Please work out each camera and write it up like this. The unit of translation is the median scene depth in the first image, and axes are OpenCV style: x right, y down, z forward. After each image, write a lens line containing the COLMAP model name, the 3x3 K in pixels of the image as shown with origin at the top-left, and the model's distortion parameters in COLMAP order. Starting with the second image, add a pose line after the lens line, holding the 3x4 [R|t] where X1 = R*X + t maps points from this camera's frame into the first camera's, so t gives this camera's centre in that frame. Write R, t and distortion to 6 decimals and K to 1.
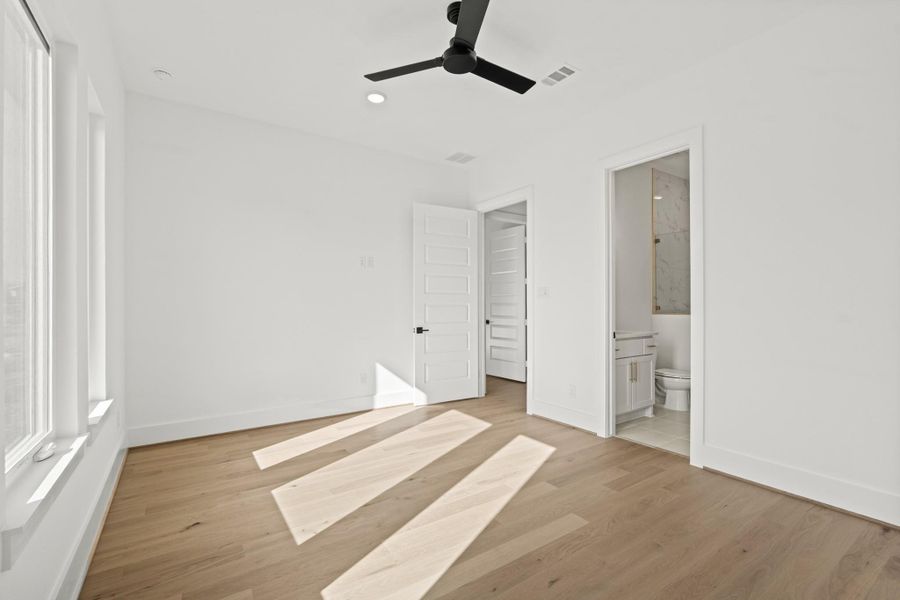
lens RADIAL K [[397.2, 0, 450.1], [0, 397.2, 305.8], [0, 0, 1]] dist [-0.002028, -0.000282]
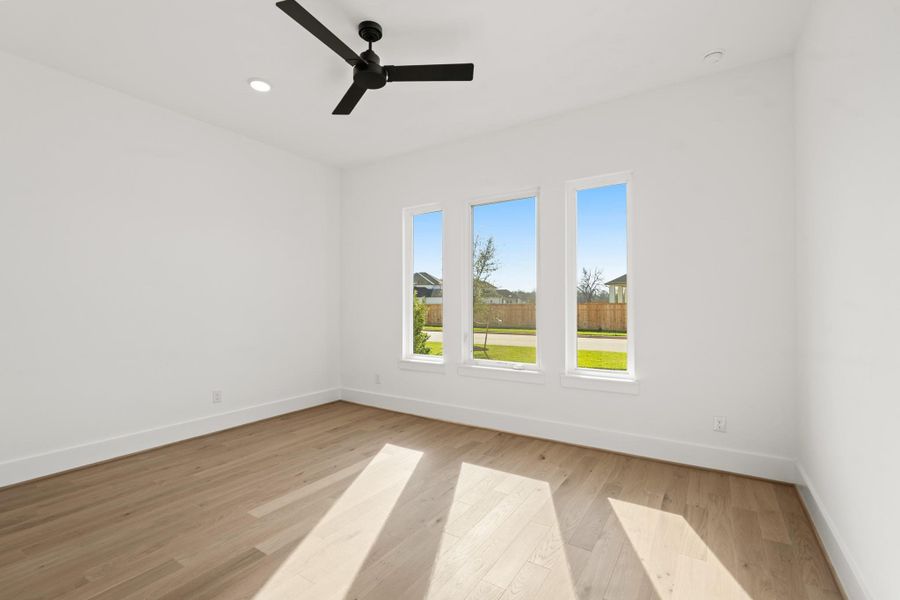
lens RADIAL K [[397.2, 0, 453.6], [0, 397.2, 299.7], [0, 0, 1]] dist [-0.002028, -0.000282]
pose [[-0.917291, 0.002772, -0.398209, 0.223231], [0.003034, 0.999995, -0.000029, -0.038518], [0.398207, -0.001234, -0.917295, 1.923052]]
